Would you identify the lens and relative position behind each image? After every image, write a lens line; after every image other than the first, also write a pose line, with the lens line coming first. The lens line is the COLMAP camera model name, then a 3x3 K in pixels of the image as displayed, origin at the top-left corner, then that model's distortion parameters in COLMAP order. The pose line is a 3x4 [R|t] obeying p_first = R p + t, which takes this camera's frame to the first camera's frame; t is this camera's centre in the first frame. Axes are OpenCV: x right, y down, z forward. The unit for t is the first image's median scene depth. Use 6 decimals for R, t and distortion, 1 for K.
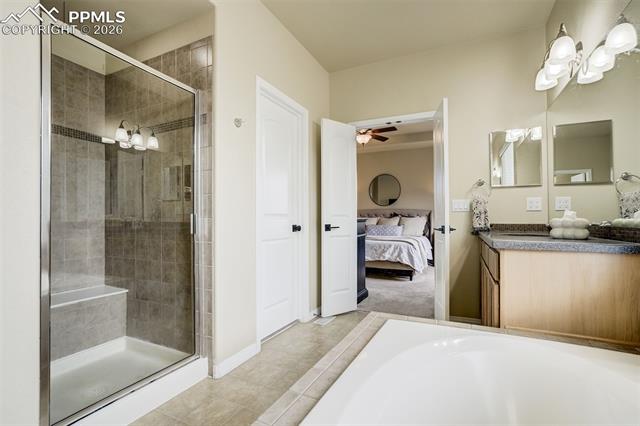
lens RADIAL K [[294.8, 0, 325.1], [0, 294.8, 217.1], [0, 0, 1]] dist [-0.031889, 0.000666]
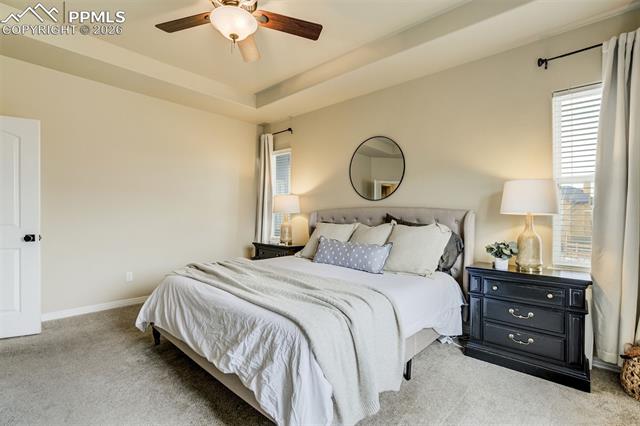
lens RADIAL K [[294.8, 0, 321.8], [0, 294.8, 214.5], [0, 0, 1]] dist [-0.031889, 0.000666]
pose [[0.955384, 0.005353, -0.295318, 0.659030], [-0.003485, 0.999970, 0.006850, -0.042406], [0.295346, -0.005515, 0.955375, 1.241558]]
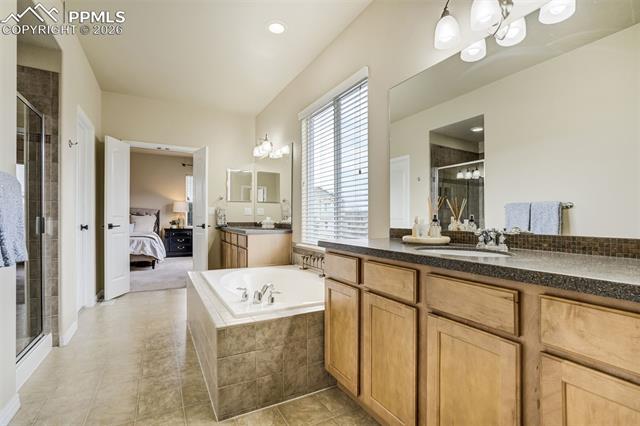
lens RADIAL K [[294.8, 0, 318.3], [0, 294.8, 216.5], [0, 0, 1]] dist [-0.031889, 0.000666]
pose [[0.578363, 0.006854, 0.815751, -0.490555], [-0.015324, 0.999880, 0.002464, -0.022062], [-0.815636, -0.013925, 0.578398, -0.409383]]
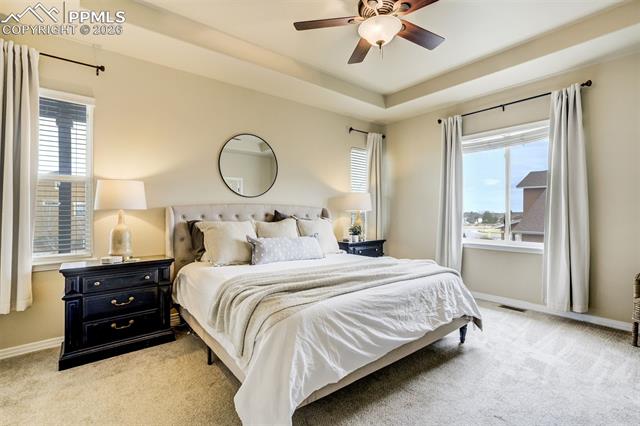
lens RADIAL K [[294.8, 0, 322.6], [0, 294.8, 214.1], [0, 0, 1]] dist [-0.031889, 0.000666]
pose [[0.429474, -0.010671, 0.903016, -0.519078], [-0.003416, 0.999904, 0.013441, -0.039789], [-0.903073, -0.008857, 0.429397, 1.681237]]
